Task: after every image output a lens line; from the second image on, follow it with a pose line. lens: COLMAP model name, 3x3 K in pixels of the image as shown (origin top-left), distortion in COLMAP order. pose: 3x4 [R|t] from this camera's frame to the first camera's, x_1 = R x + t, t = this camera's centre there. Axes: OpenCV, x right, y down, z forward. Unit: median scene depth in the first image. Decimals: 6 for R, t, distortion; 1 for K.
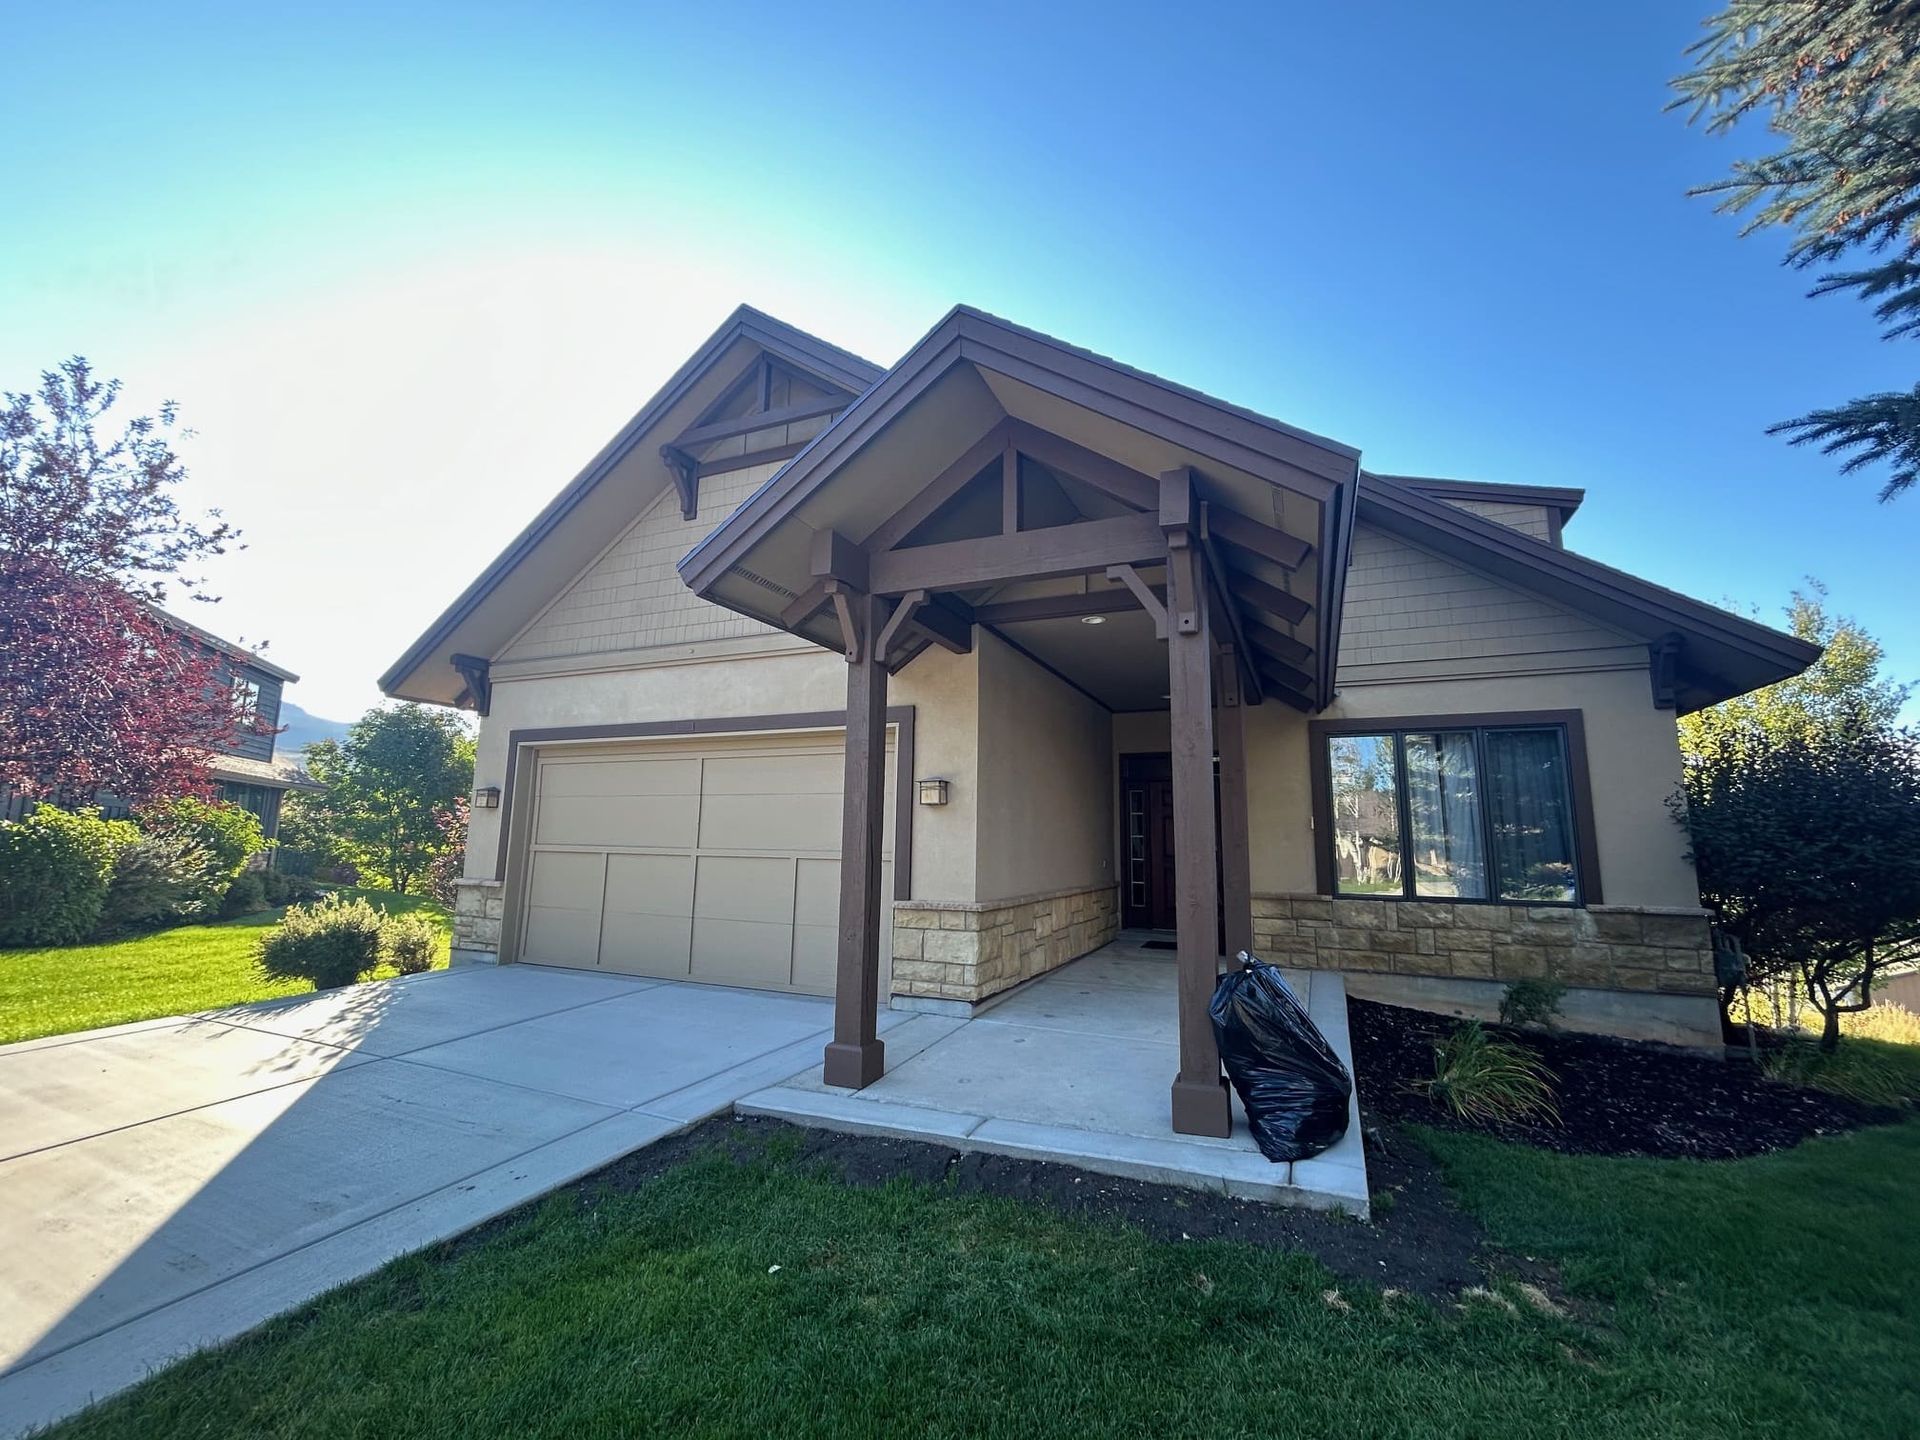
lens RADIAL K [[798.5, 0, 952.5], [0, 798.5, 721.1], [0, 0, 1]] dist [-0.001703, 0.000376]
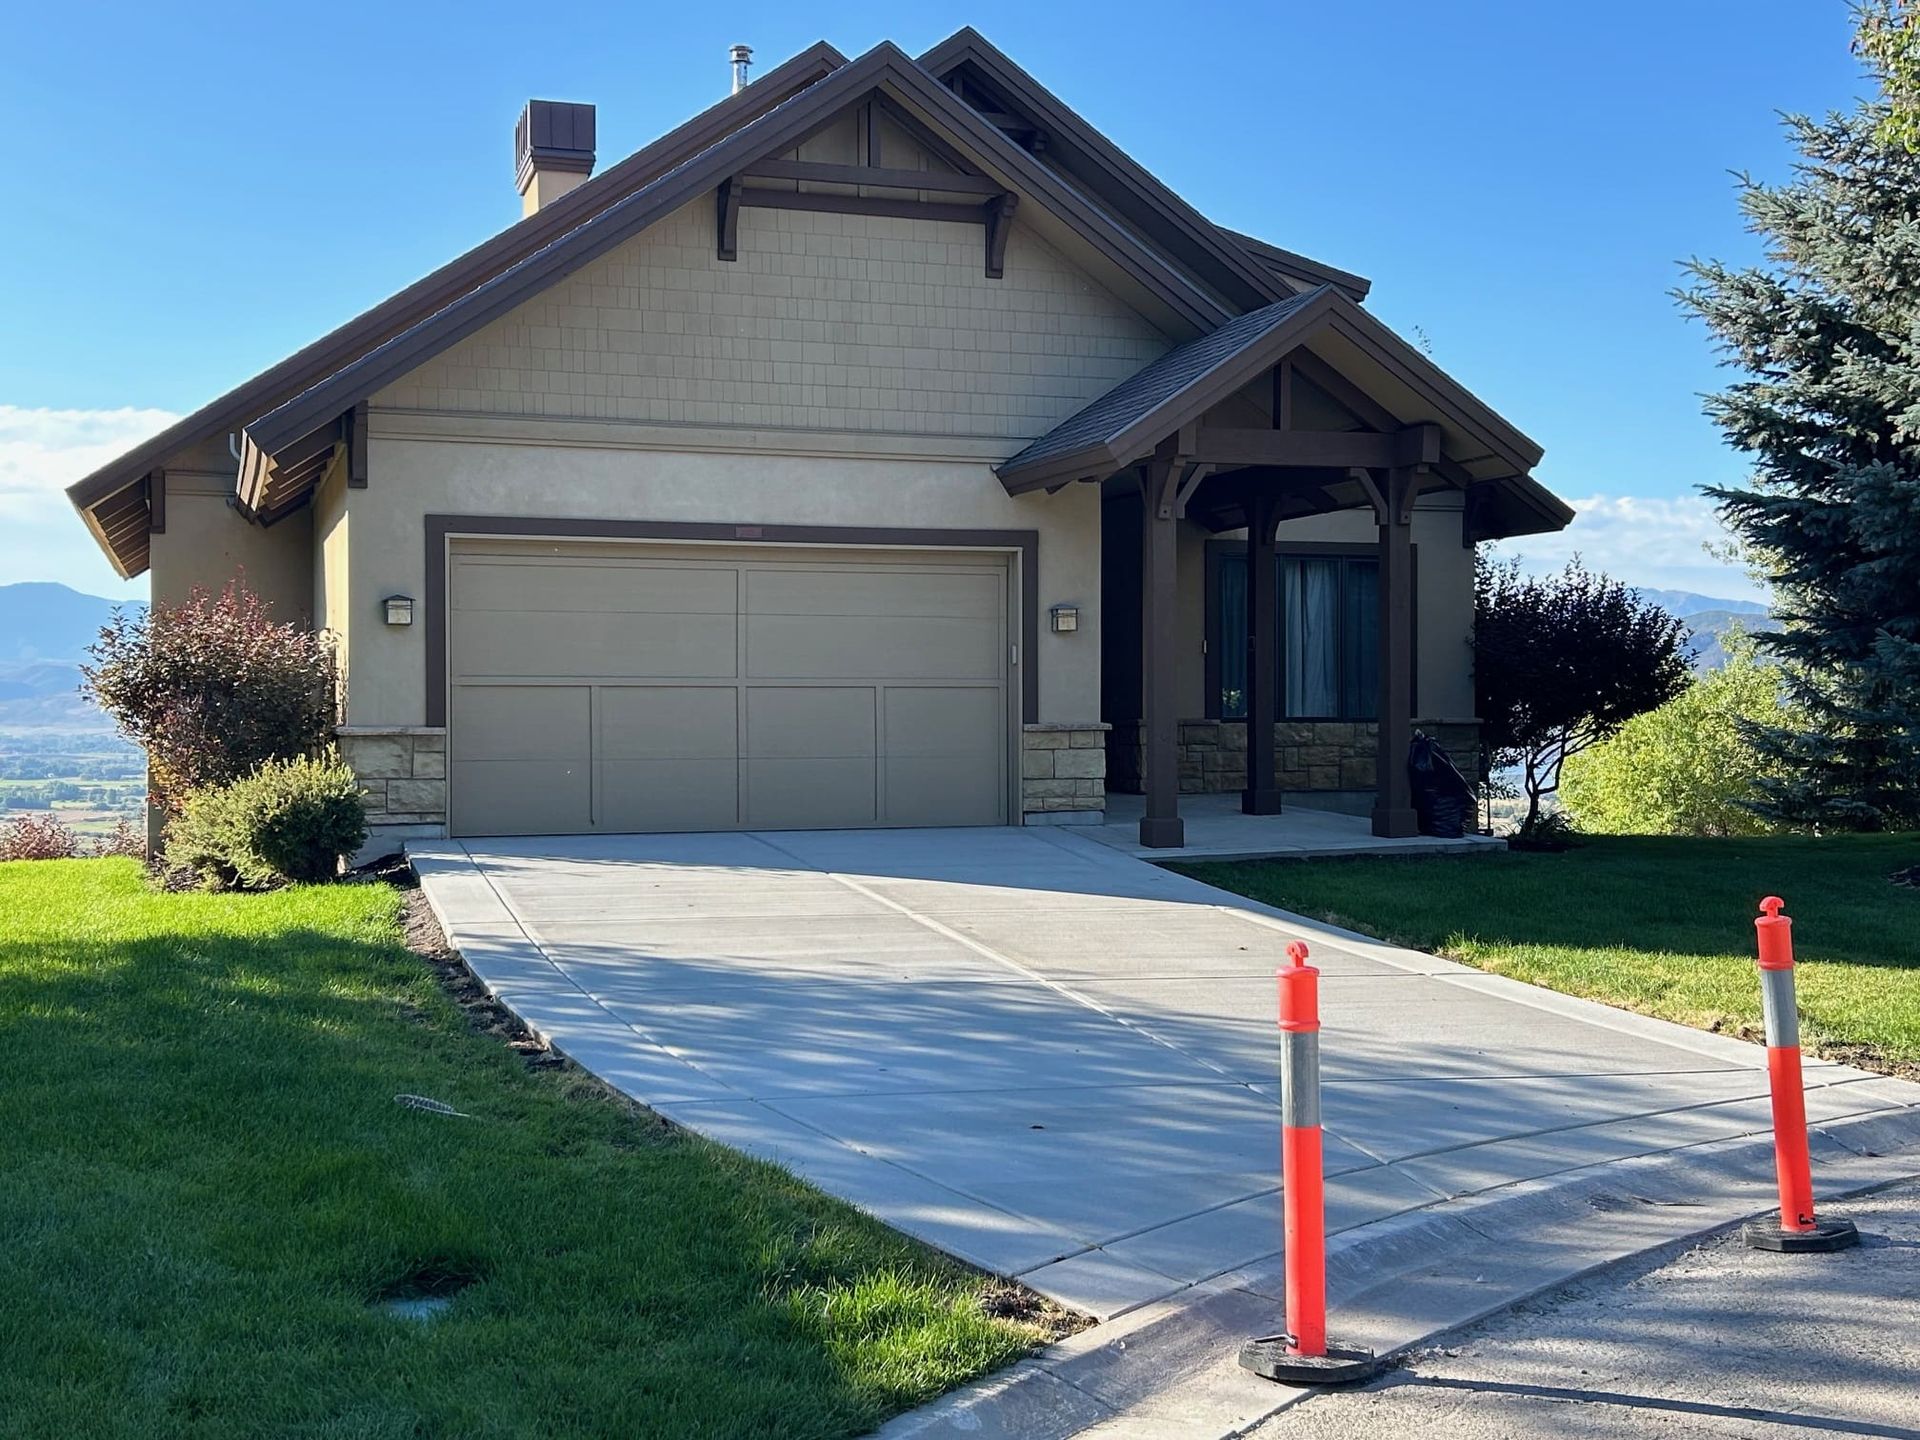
lens RADIAL K [[2276.8, 0, 960.0], [0, 2276.8, 720.0], [0, 0, 1]] dist [0.256081, -1.199208]
pose [[0.738623, -0.021976, 0.673761, -1.839805], [-0.089099, 0.987518, 0.129886, -0.133017], [-0.668205, -0.155969, 0.727445, -0.933969]]
